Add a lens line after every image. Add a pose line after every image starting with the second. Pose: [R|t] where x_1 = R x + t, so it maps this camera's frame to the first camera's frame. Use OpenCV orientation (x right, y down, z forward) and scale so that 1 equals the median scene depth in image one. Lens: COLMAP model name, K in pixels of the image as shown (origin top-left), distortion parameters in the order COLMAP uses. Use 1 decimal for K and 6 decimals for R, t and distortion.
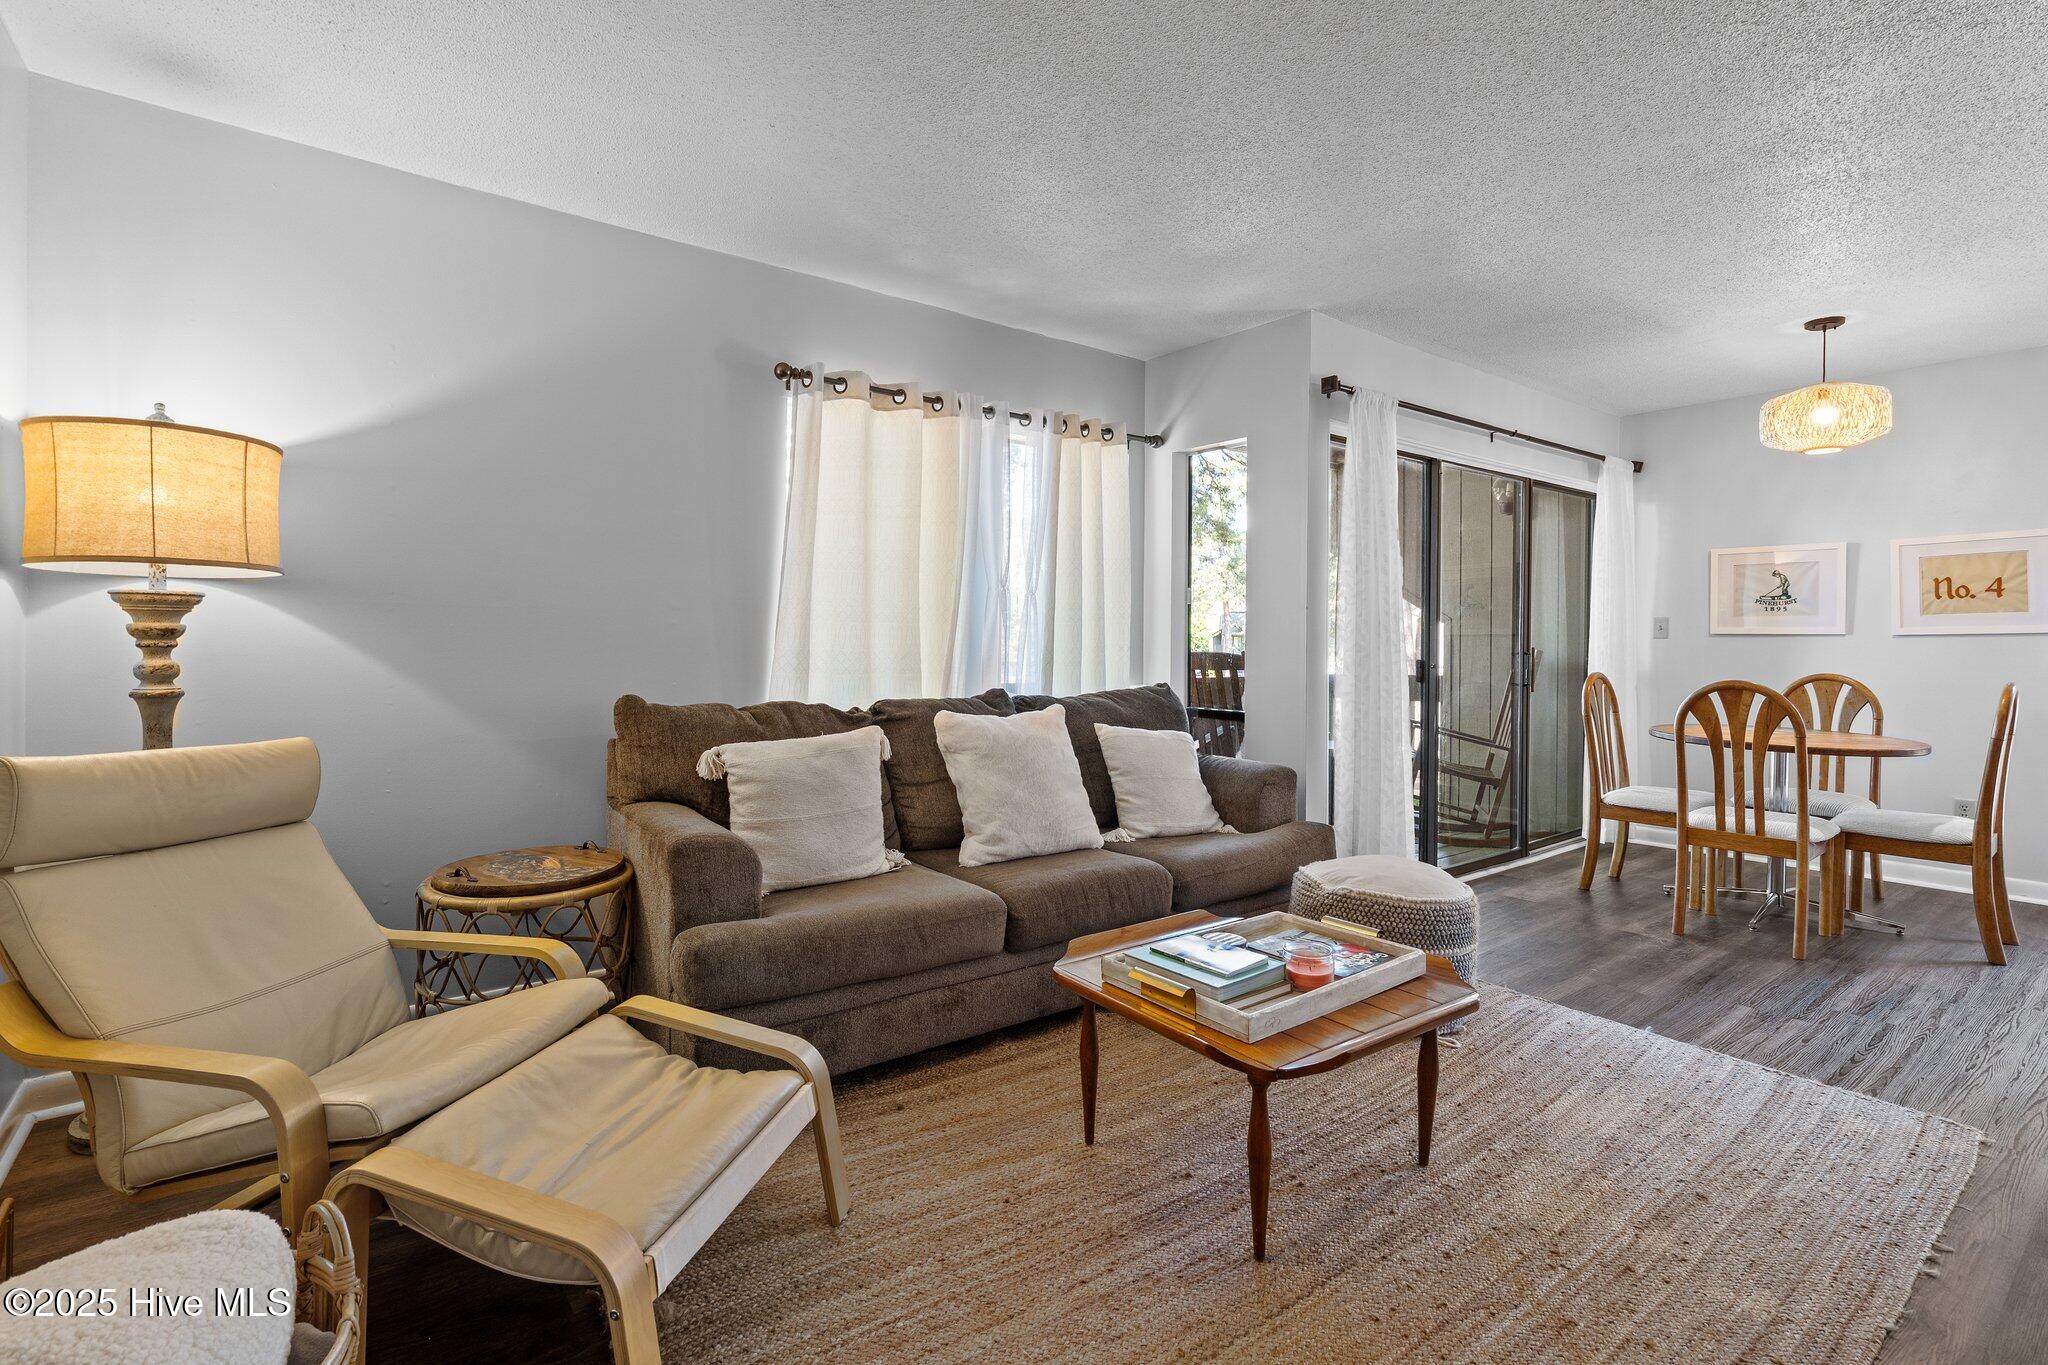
lens RADIAL K [[932.7, 0, 1019.1], [0, 932.7, 671.8], [0, 0, 1]] dist [-0.002248, 0.000501]
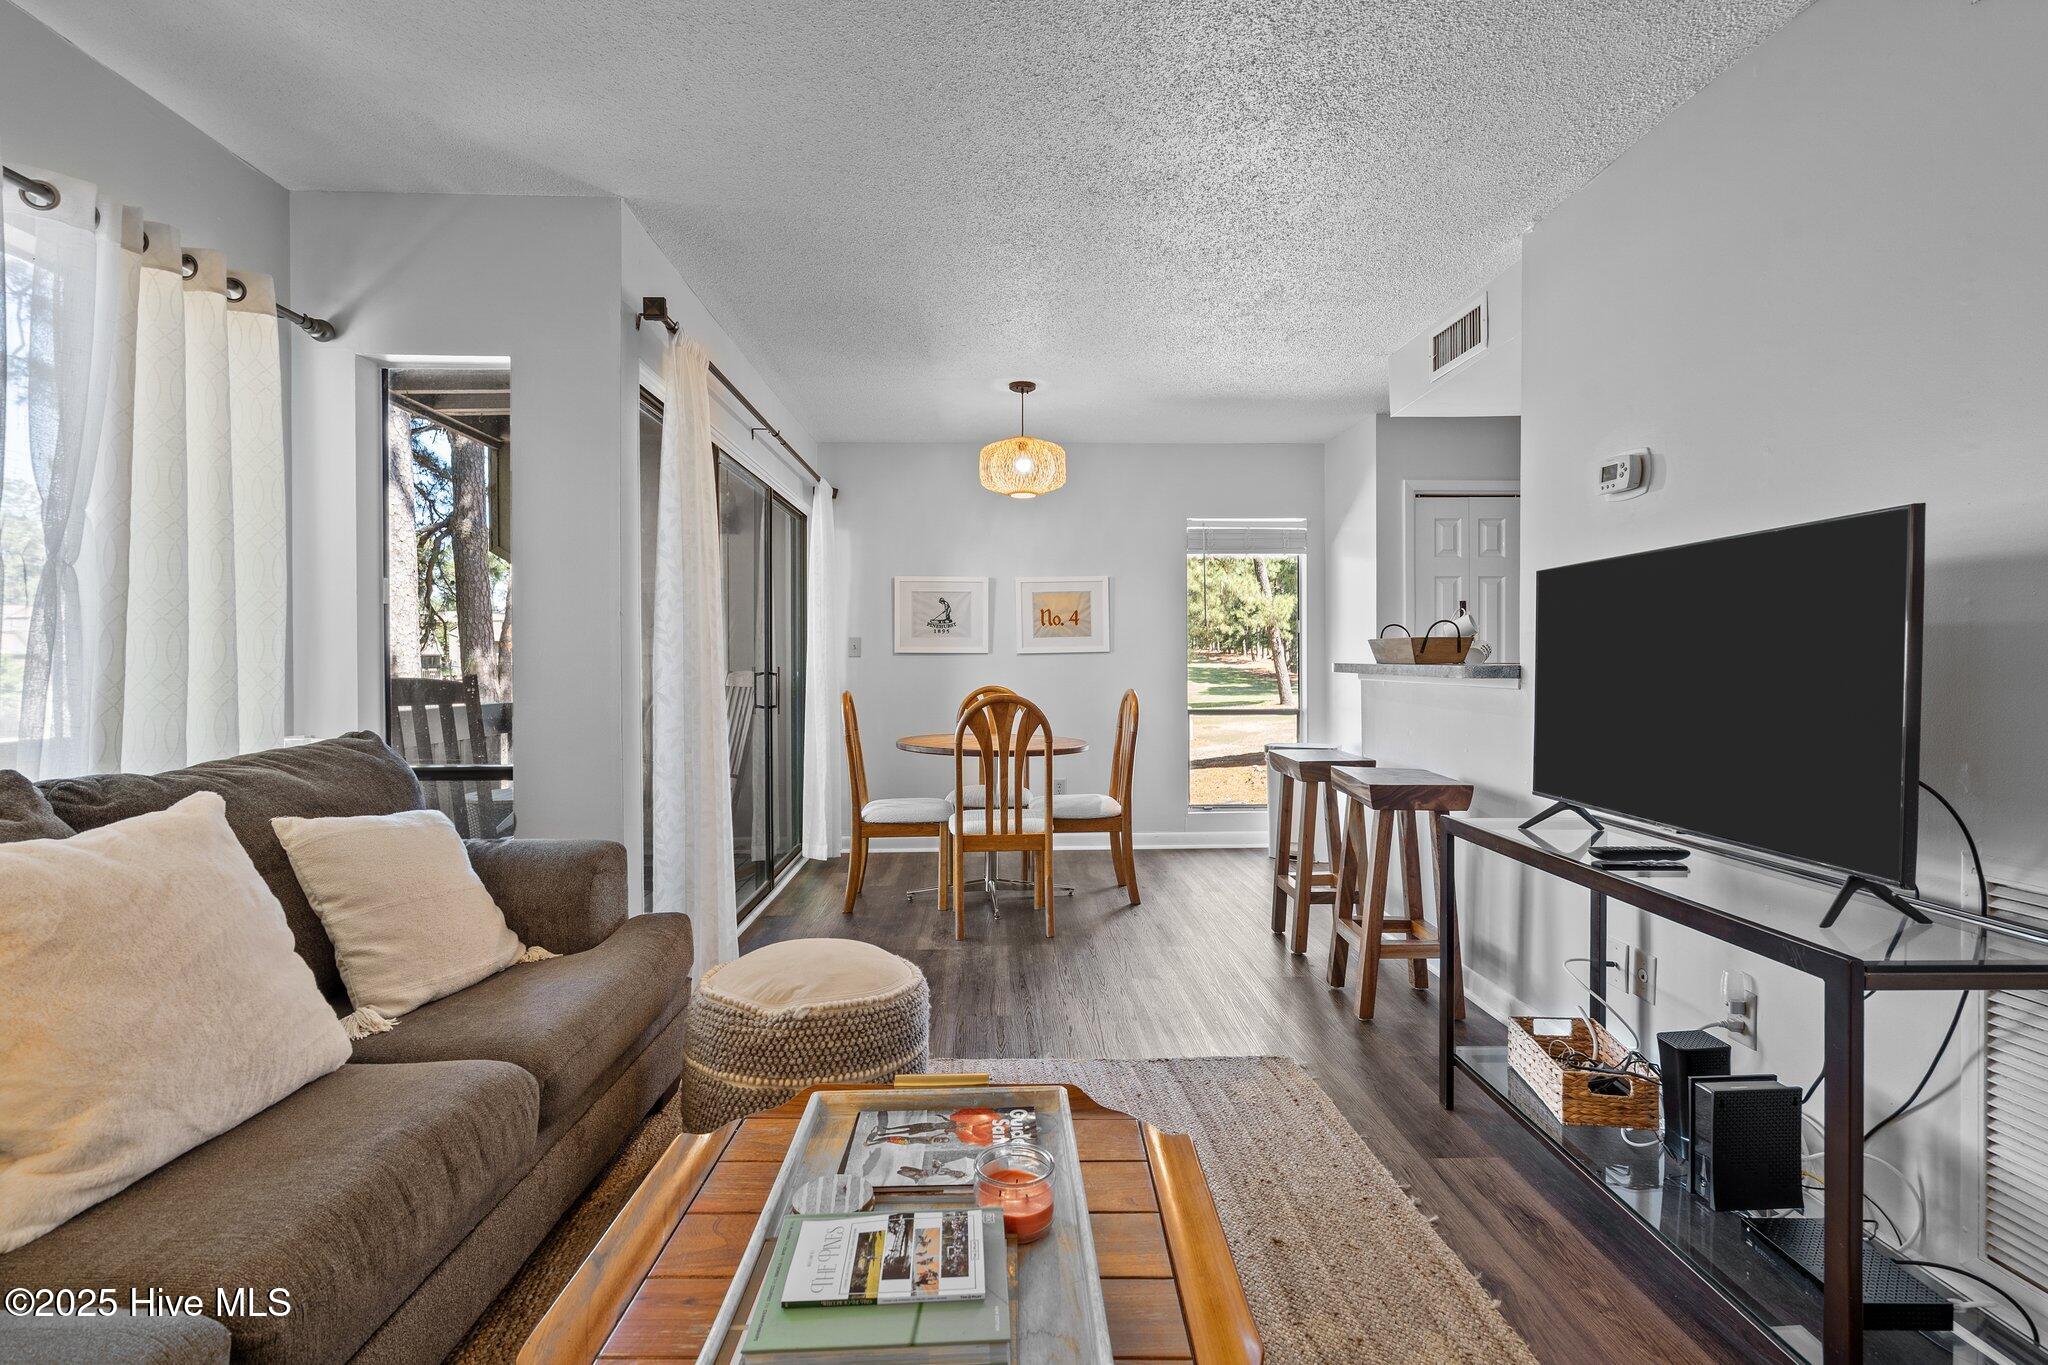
lens RADIAL K [[928.1, 0, 1019.6], [0, 928.1, 678.0], [0, 0, 1]] dist [-0.001045, -0.000557]
pose [[0.587513, -0.020689, 0.808950, -0.089509], [0.034879, 0.999392, 0.000228, -0.008841], [-0.808463, 0.028081, 0.587877, 0.341125]]
